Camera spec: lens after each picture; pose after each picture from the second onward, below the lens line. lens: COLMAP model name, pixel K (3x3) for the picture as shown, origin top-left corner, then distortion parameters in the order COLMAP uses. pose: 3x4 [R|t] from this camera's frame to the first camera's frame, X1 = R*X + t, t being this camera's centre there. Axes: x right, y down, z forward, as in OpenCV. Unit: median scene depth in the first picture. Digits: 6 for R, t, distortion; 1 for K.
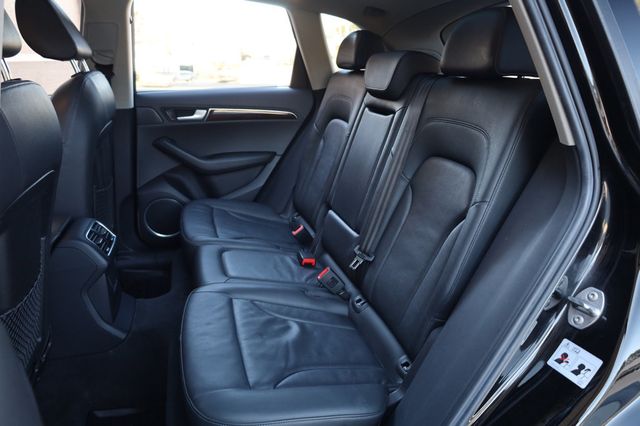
lens RADIAL K [[460.9, 0, 323.6], [0, 460.9, 209.8], [0, 0, 1]] dist [-0.004045, 0.003029]
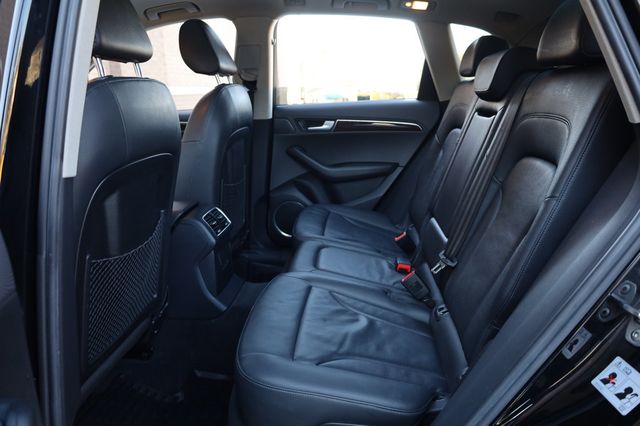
lens RADIAL K [[460.9, 0, 315.1], [0, 460.9, 209.3], [0, 0, 1]] dist [-0.004045, 0.003029]
pose [[0.923526, 0.067933, -0.377471, 0.176524], [-0.092230, 0.994644, -0.046648, 0.059643], [0.372281, 0.077895, 0.924846, 0.011992]]
